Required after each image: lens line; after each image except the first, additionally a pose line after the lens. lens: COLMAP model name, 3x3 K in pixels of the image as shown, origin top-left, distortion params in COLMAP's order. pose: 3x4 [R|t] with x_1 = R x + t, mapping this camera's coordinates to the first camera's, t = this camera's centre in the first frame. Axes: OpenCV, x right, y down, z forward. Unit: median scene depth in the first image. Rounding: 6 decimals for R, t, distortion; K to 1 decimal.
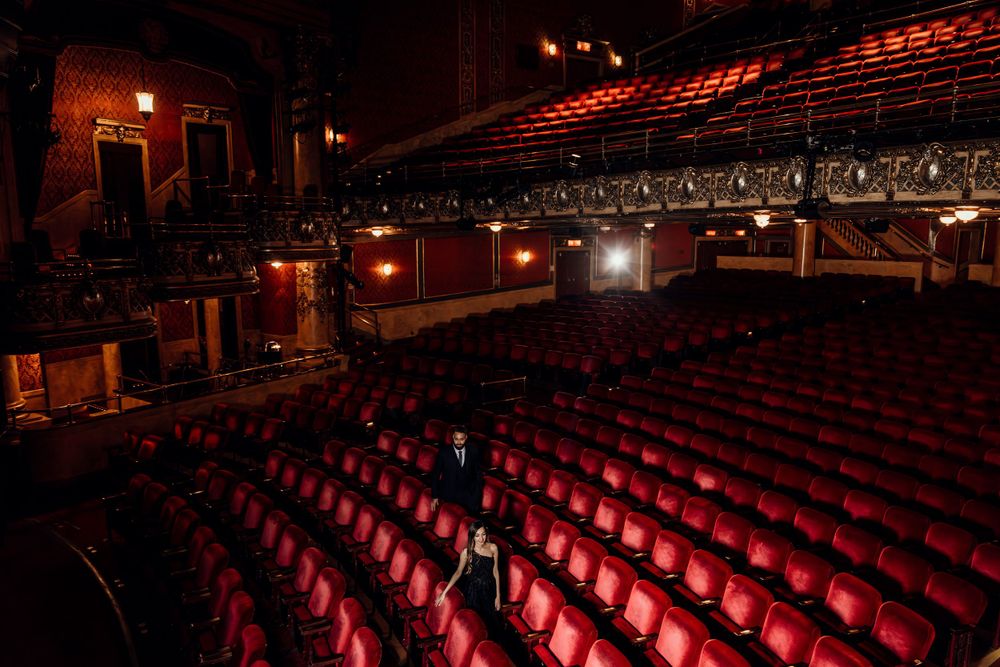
lens RADIAL K [[672.8, 0, 500.0], [0, 672.8, 333.5], [0, 0, 1]] dist [-0.010538, -0.003176]
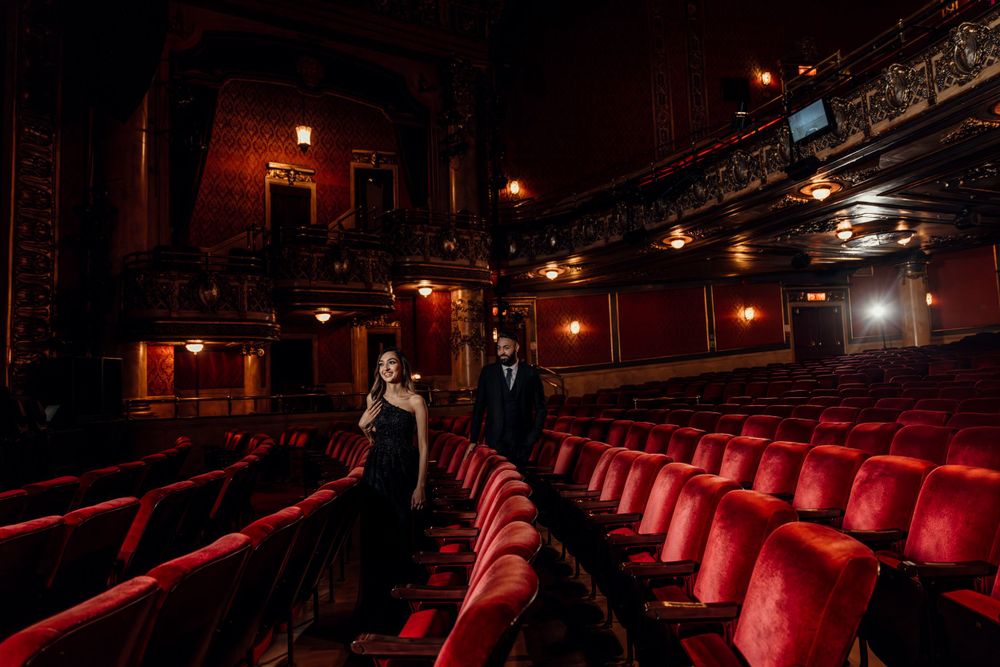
lens RADIAL K [[705.8, 0, 500.0], [0, 705.8, 333.5], [0, 0, 1]] dist [-0.006463, -0.005071]
pose [[0.920774, -0.066012, -0.384470, 0.133309], [-0.025600, 0.973229, -0.228408, 0.172387], [0.389255, 0.220155, 0.894434, 0.184344]]
